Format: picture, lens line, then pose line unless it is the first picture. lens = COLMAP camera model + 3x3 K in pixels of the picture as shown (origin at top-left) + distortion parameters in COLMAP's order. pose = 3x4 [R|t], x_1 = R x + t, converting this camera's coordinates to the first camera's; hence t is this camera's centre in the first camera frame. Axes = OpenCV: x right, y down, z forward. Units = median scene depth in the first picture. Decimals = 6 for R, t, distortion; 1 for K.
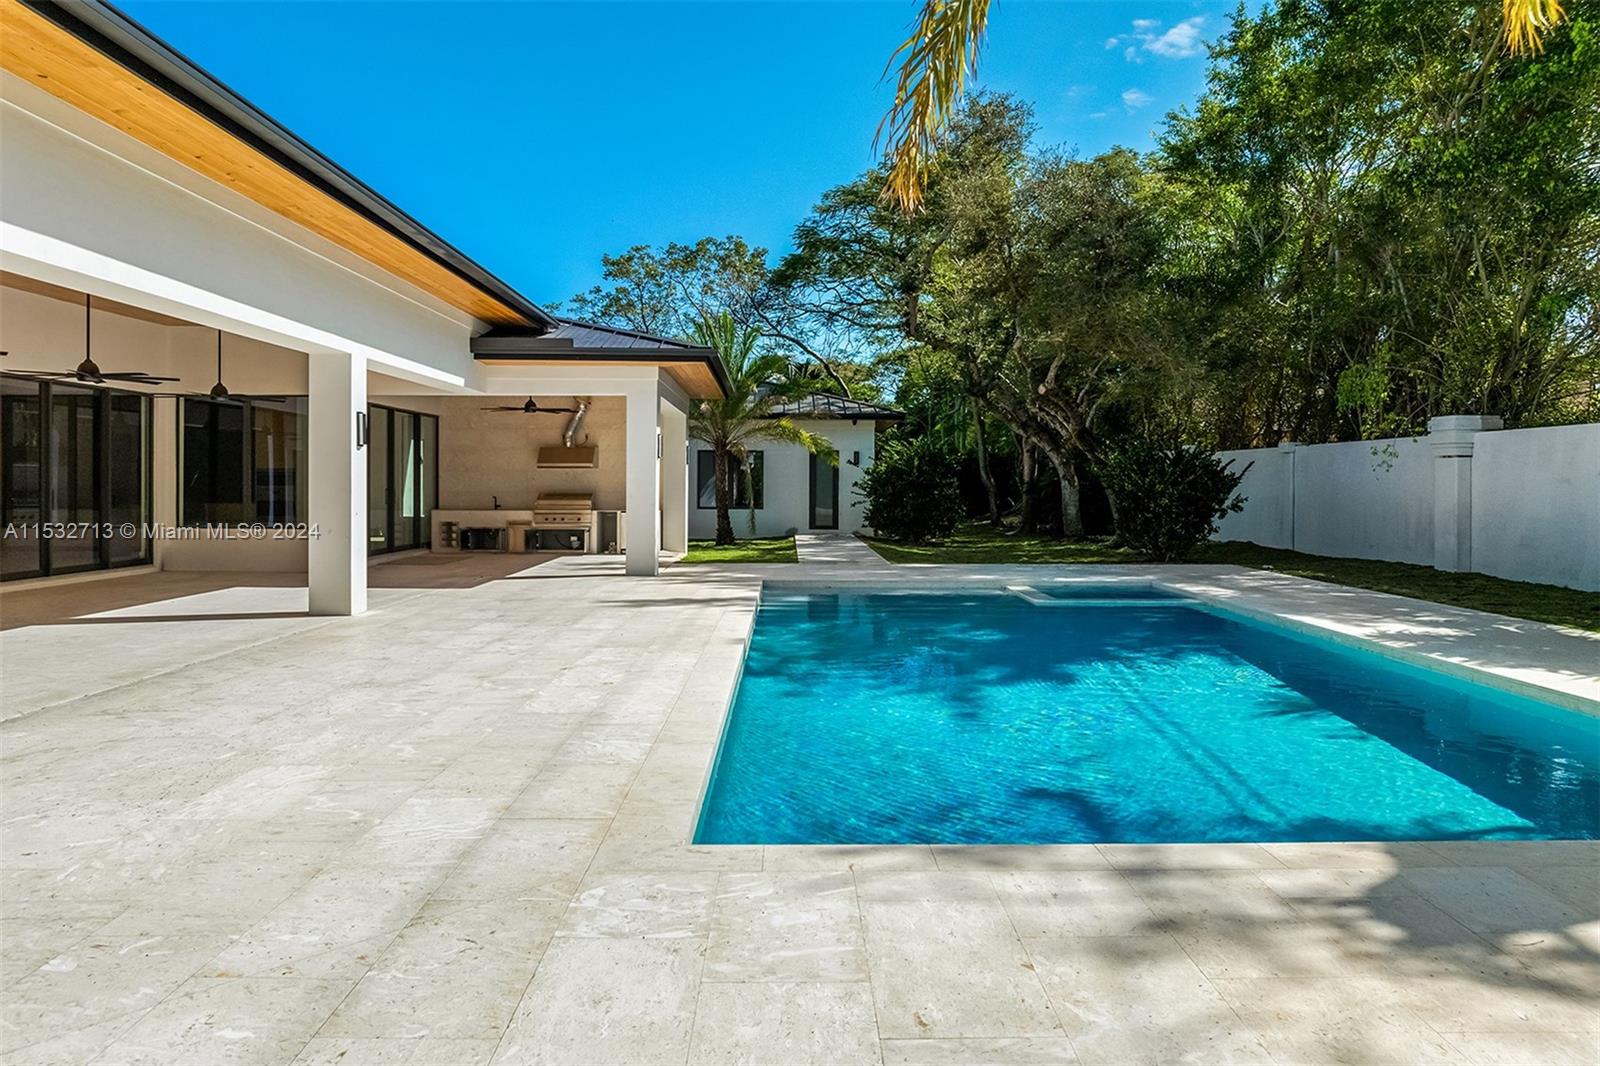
lens RADIAL K [[1164.2, 0, 801.9], [0, 1164.2, 497.1], [0, 0, 1]] dist [0.001931, 0.000526]
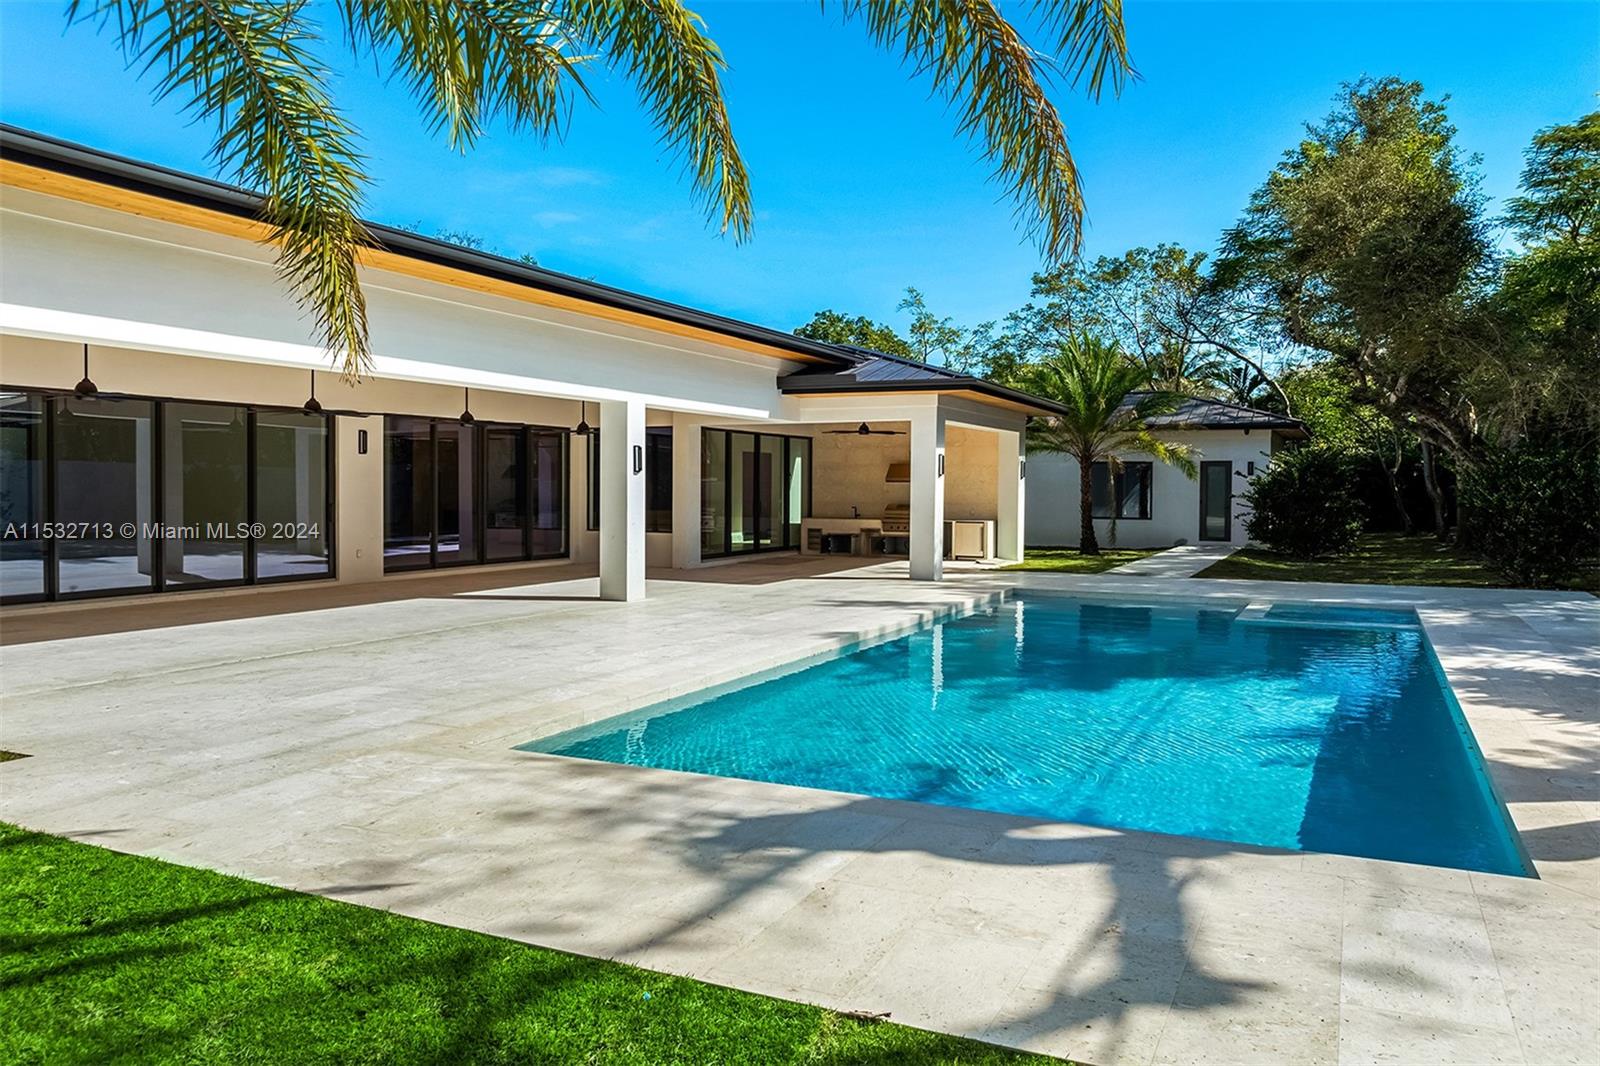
lens RADIAL K [[1148.7, 0, 800.0], [0, 1148.7, 533.0], [0, 0, 1]] dist [-0.035912, 0.003057]
pose [[0.895021, 0.018714, -0.445630, 0.198628], [-0.005912, 0.999529, 0.030101, -0.008808], [0.445984, -0.024306, 0.894711, -0.039211]]
